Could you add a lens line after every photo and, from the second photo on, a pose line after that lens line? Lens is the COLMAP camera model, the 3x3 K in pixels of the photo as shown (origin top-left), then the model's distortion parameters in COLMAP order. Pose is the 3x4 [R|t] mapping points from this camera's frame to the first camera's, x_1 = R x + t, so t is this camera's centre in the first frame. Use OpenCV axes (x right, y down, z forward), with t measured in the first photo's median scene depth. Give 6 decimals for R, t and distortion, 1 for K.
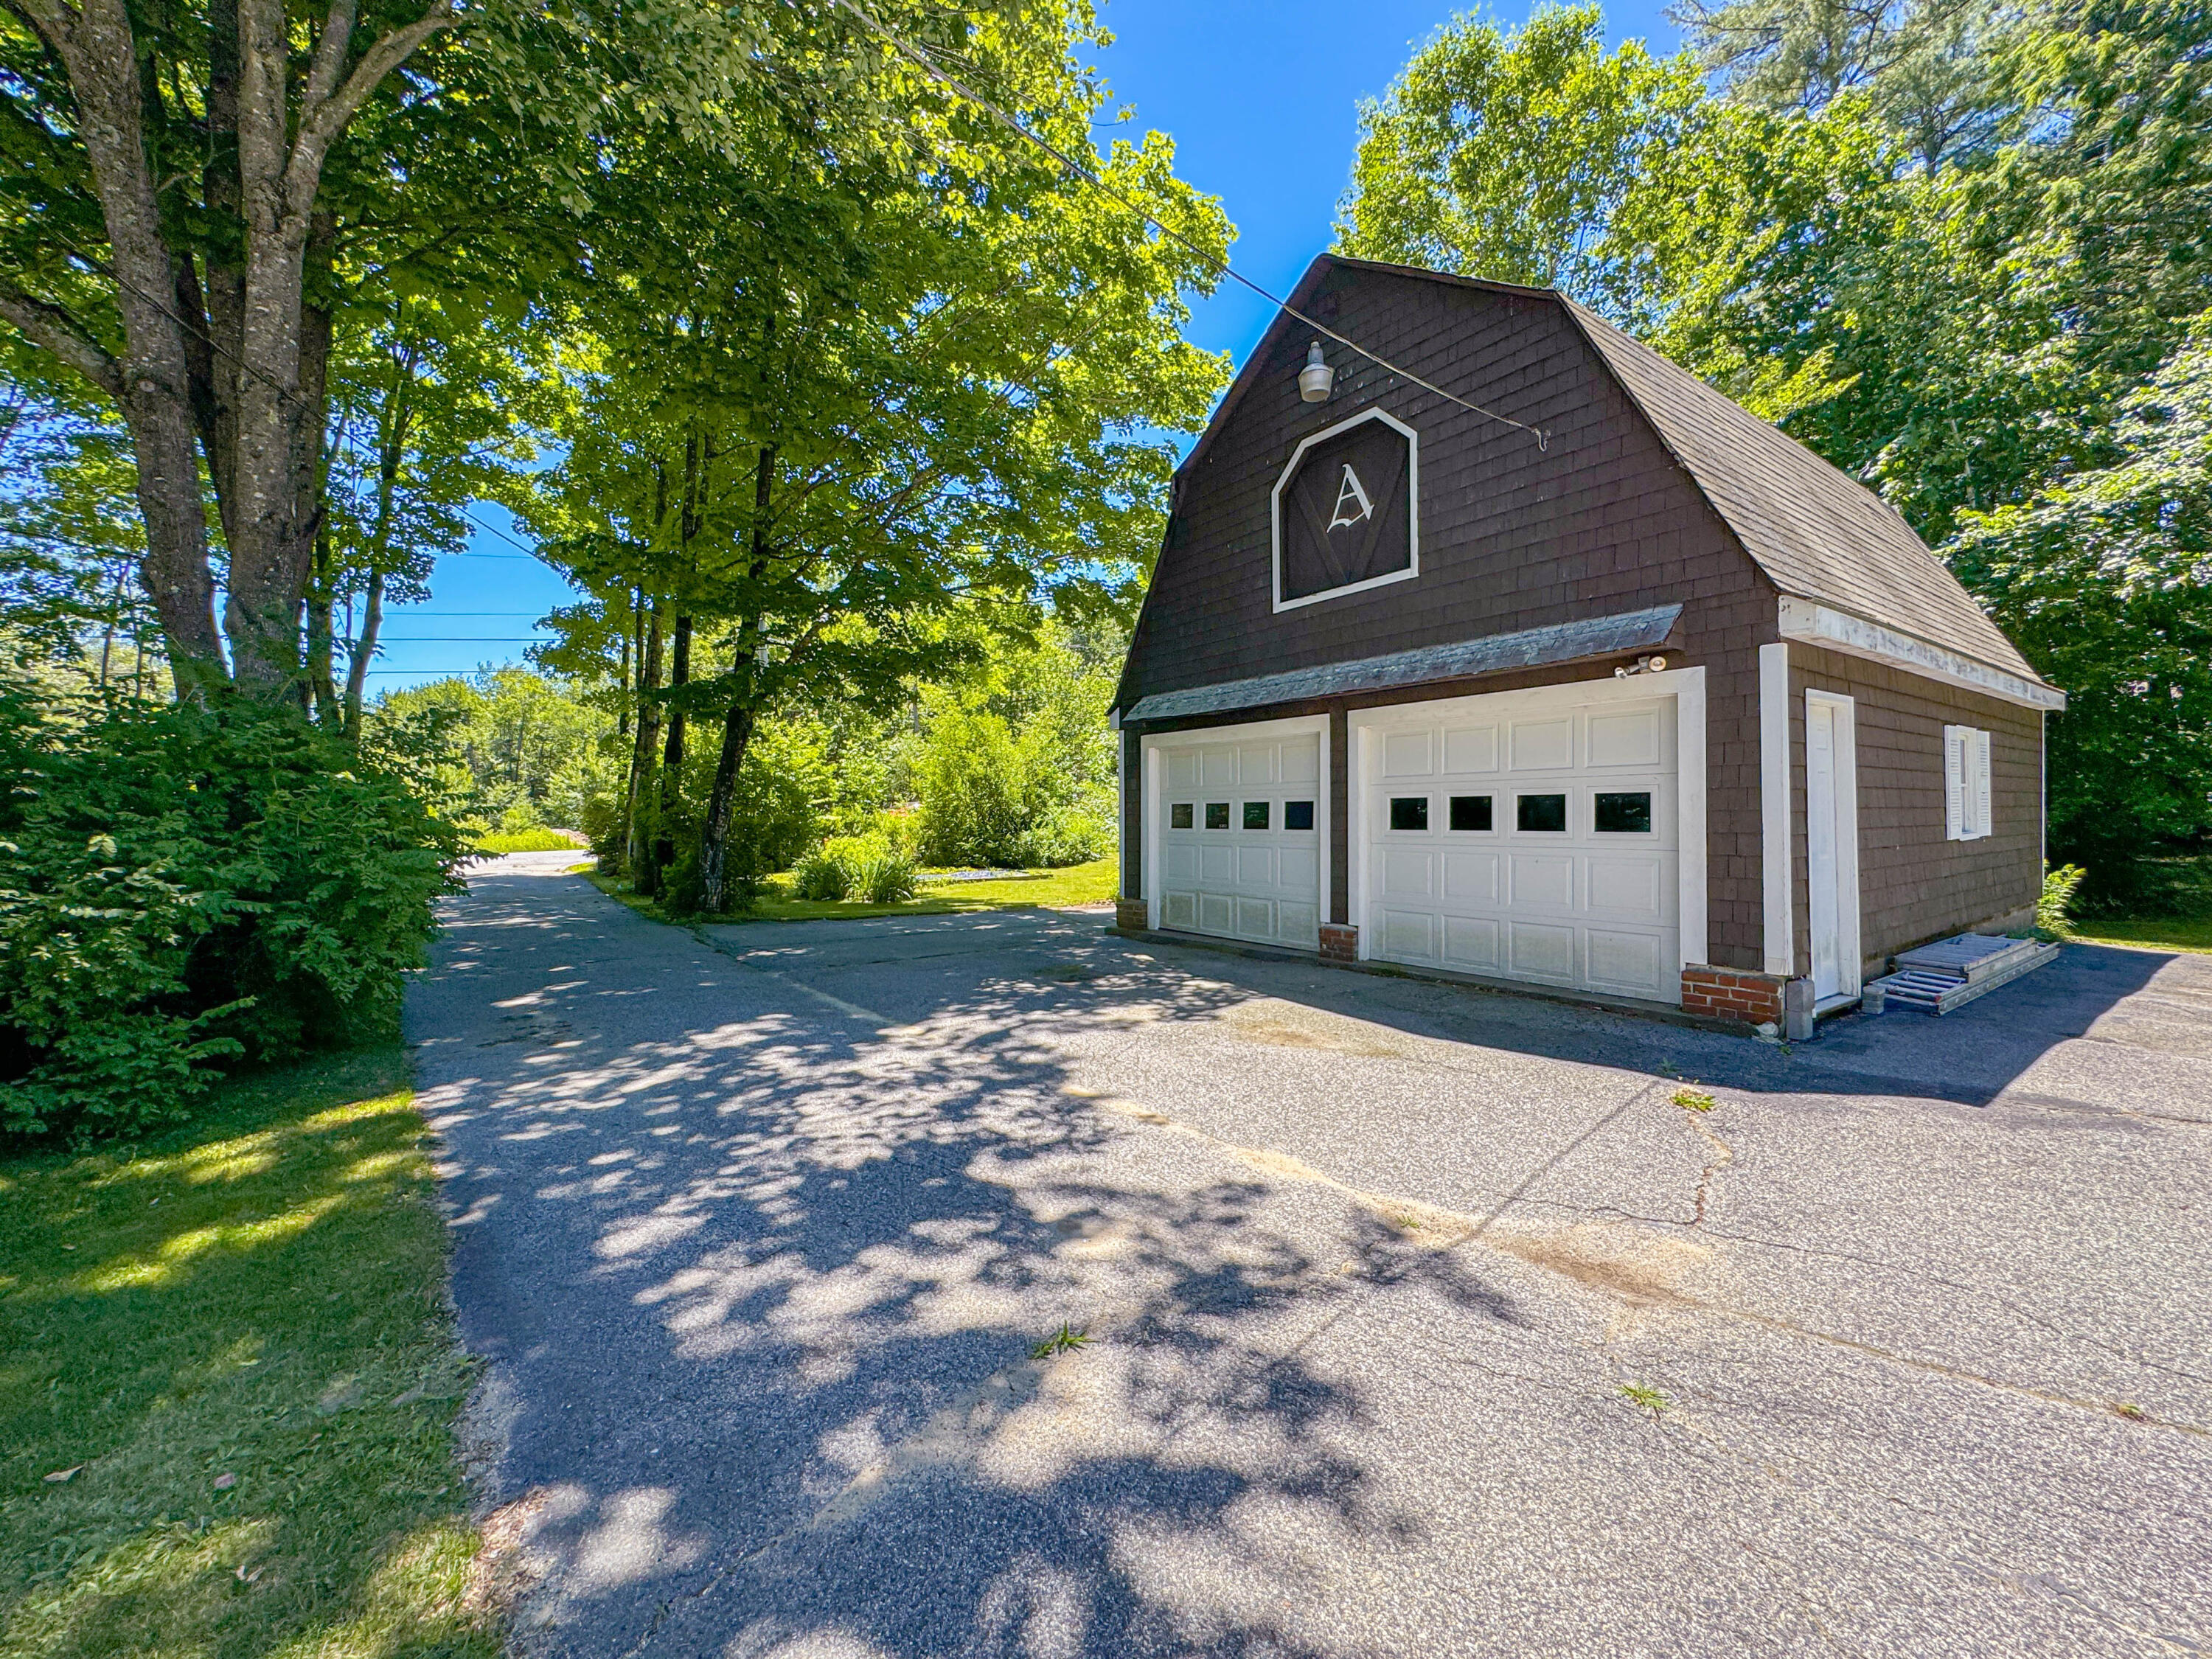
lens RADIAL K [[866.2, 0, 1070.5], [0, 866.2, 832.7], [0, 0, 1]] dist [-0.039315, -0.000008]
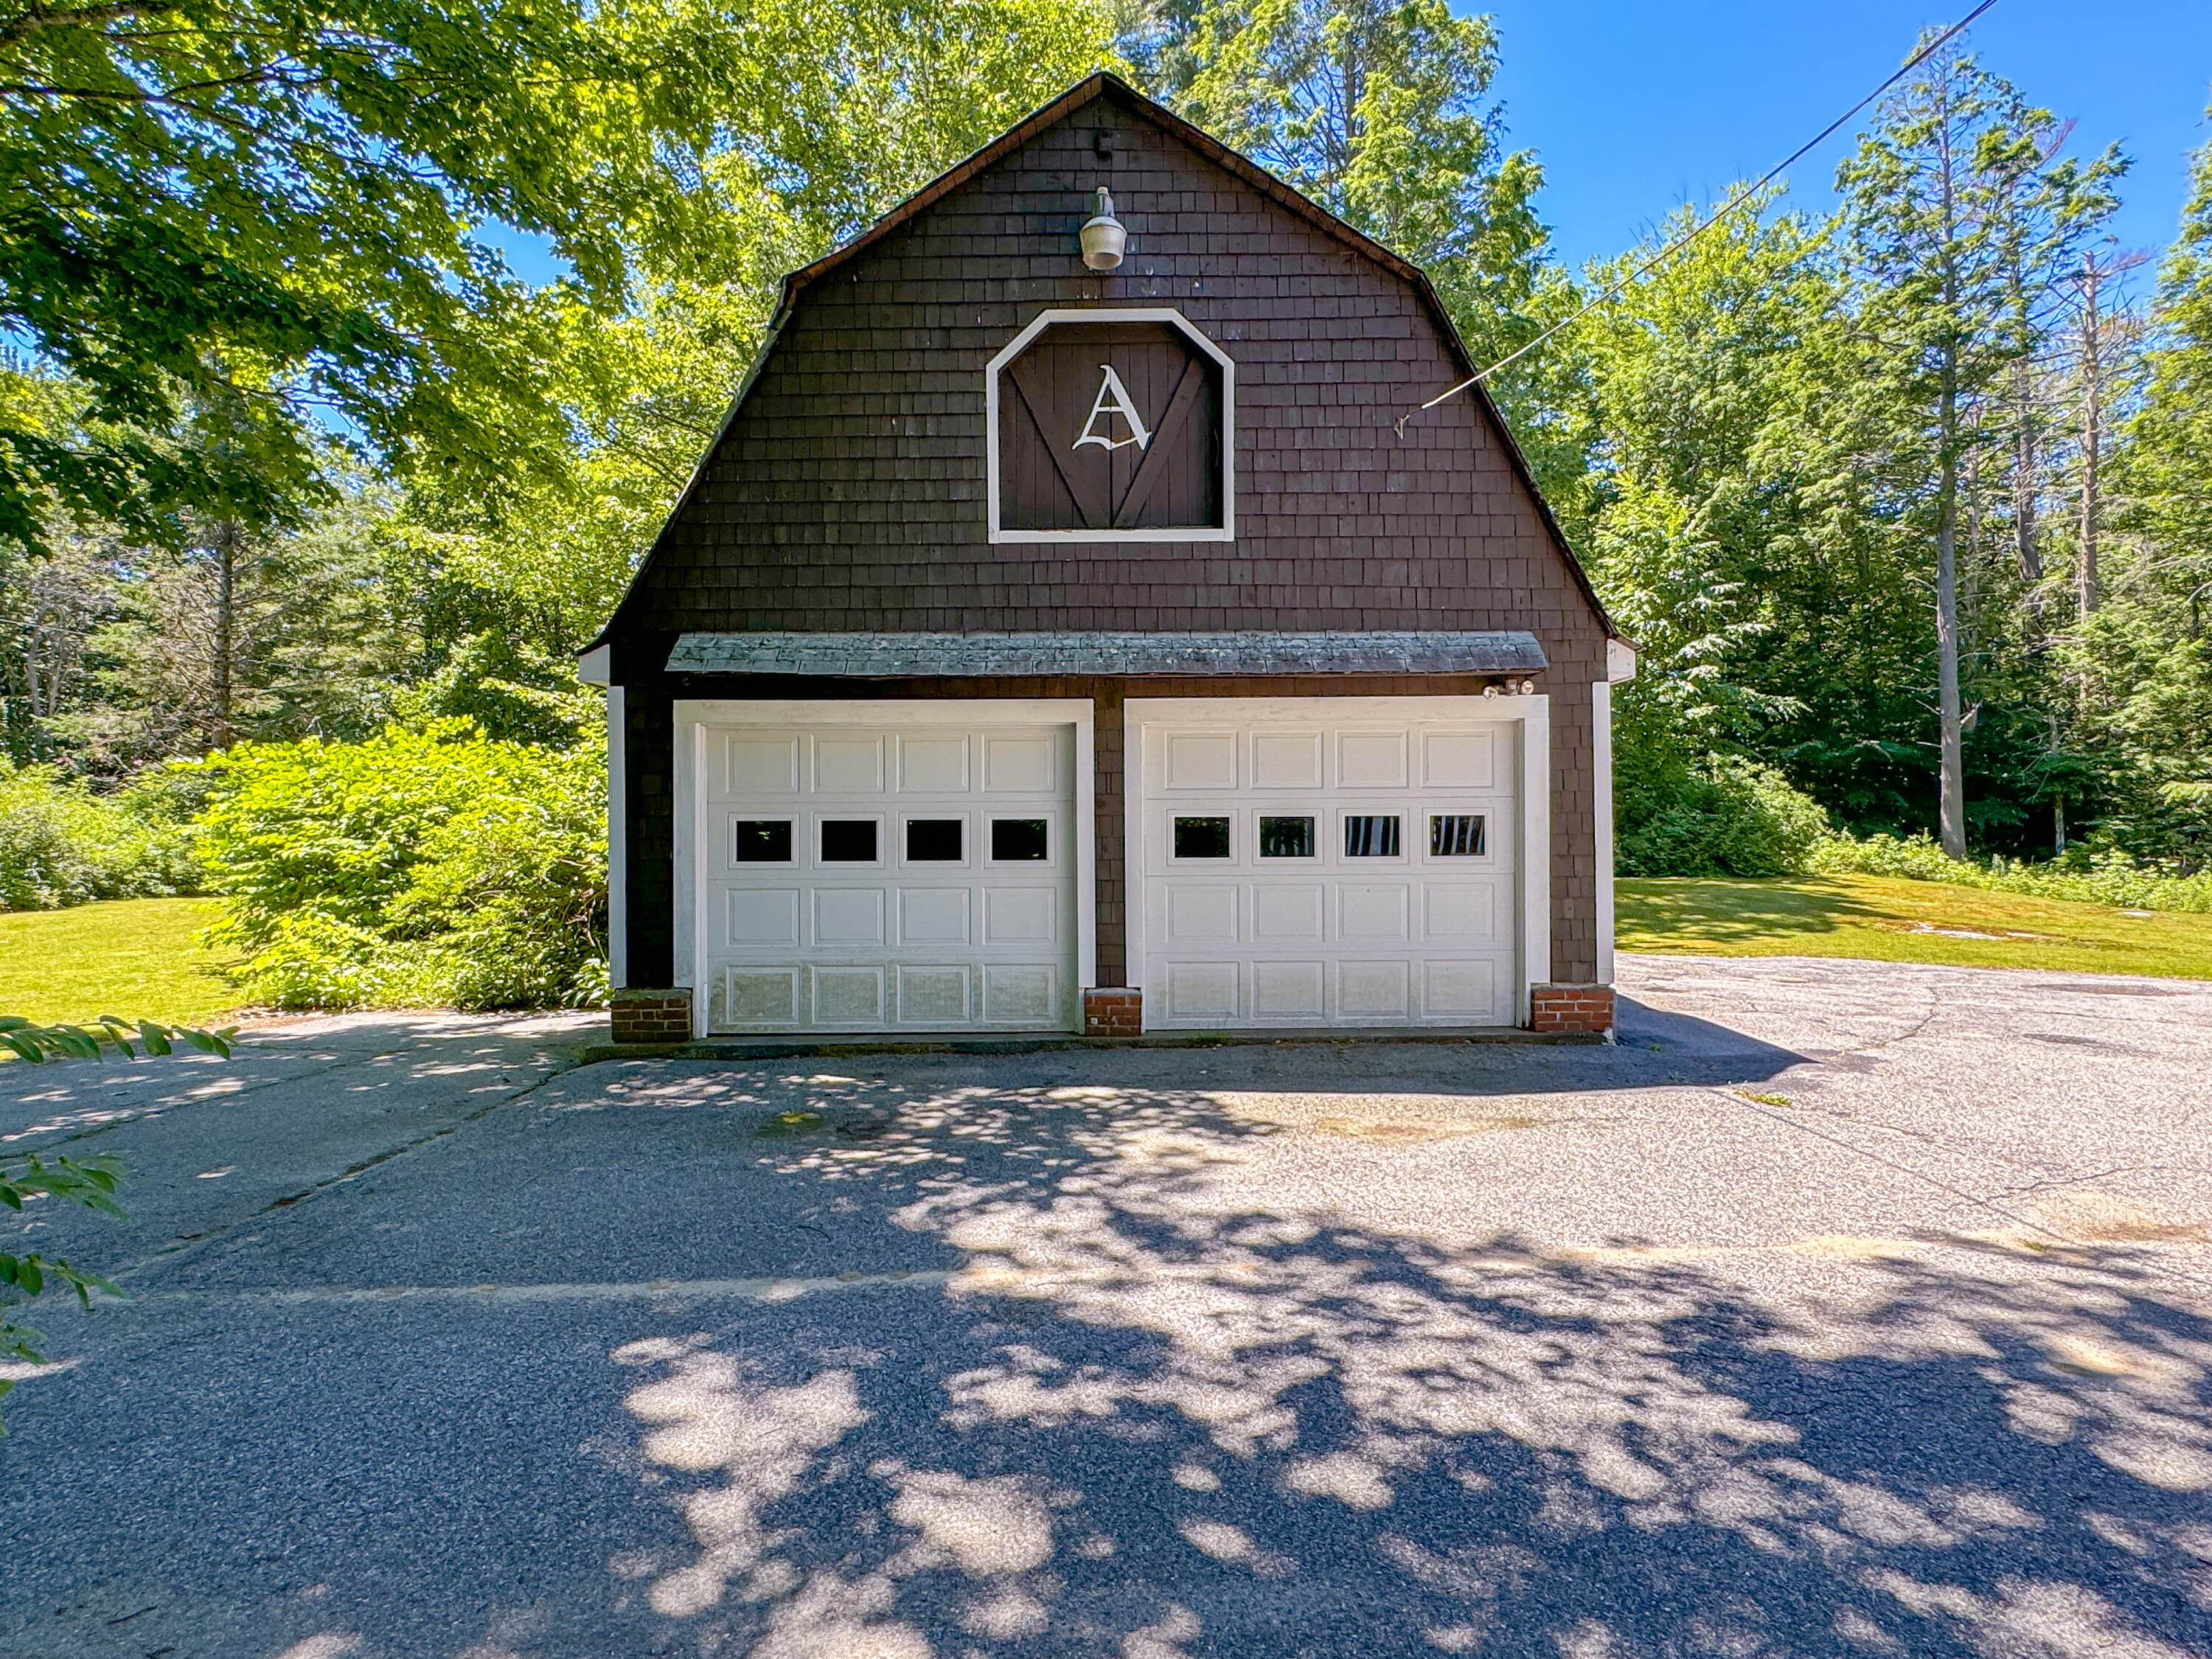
lens RADIAL K [[1210.5, 0, 1104.8], [0, 1210.5, 843.6], [0, 0, 1]] dist [-0.027395, -0.000322]
pose [[0.574020, 0.001972, 0.818839, -0.590179], [0.016407, 0.999769, -0.013910, -0.002163], [-0.818677, 0.021419, 0.573855, 0.456035]]
